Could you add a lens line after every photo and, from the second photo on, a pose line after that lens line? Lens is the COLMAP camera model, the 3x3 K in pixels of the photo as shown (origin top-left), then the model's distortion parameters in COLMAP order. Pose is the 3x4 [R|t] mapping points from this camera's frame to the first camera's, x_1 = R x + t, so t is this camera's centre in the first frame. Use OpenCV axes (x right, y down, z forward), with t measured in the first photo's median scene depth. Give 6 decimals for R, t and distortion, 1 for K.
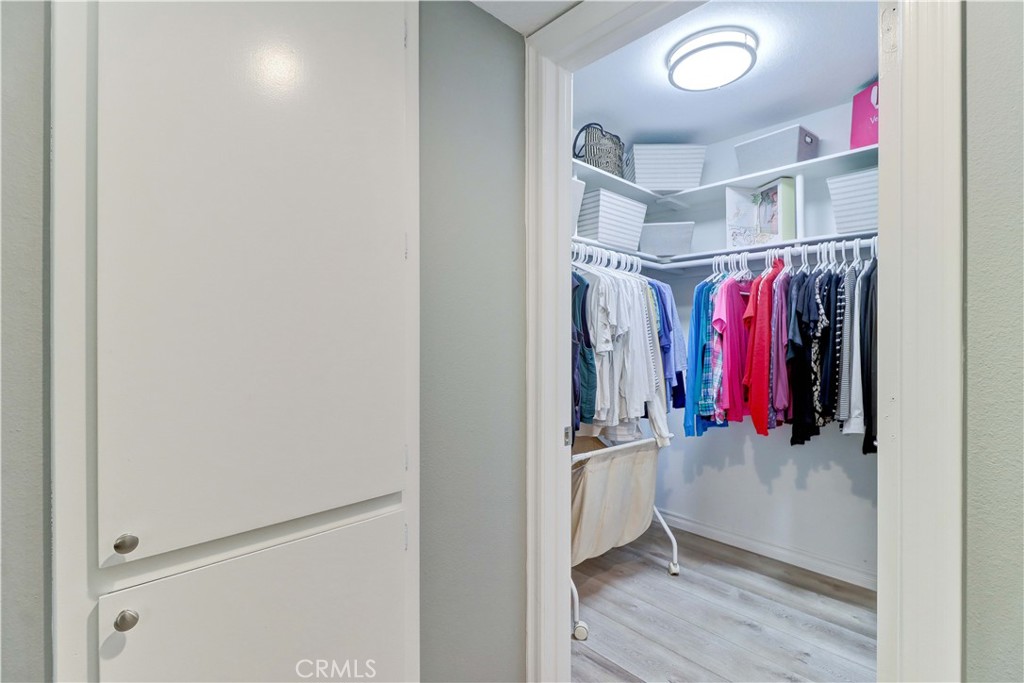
lens RADIAL K [[479.7, 0, 513.3], [0, 479.7, 338.5], [0, 0, 1]] dist [0.011167, -0.005263]
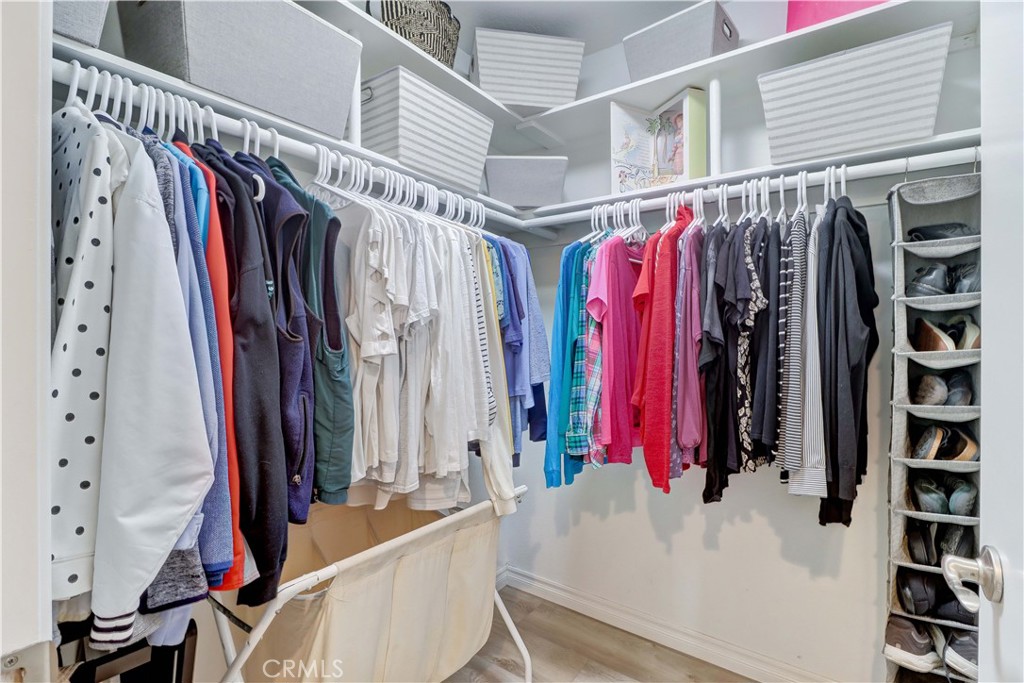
lens RADIAL K [[479.7, 0, 509.6], [0, 479.7, 344.1], [0, 0, 1]] dist [0.011167, -0.005263]
pose [[0.983323, -0.006868, 0.181739, 0.205514], [0.002379, 0.999687, 0.024908, 0.001665], [-0.181853, -0.024060, 0.983031, 0.412298]]
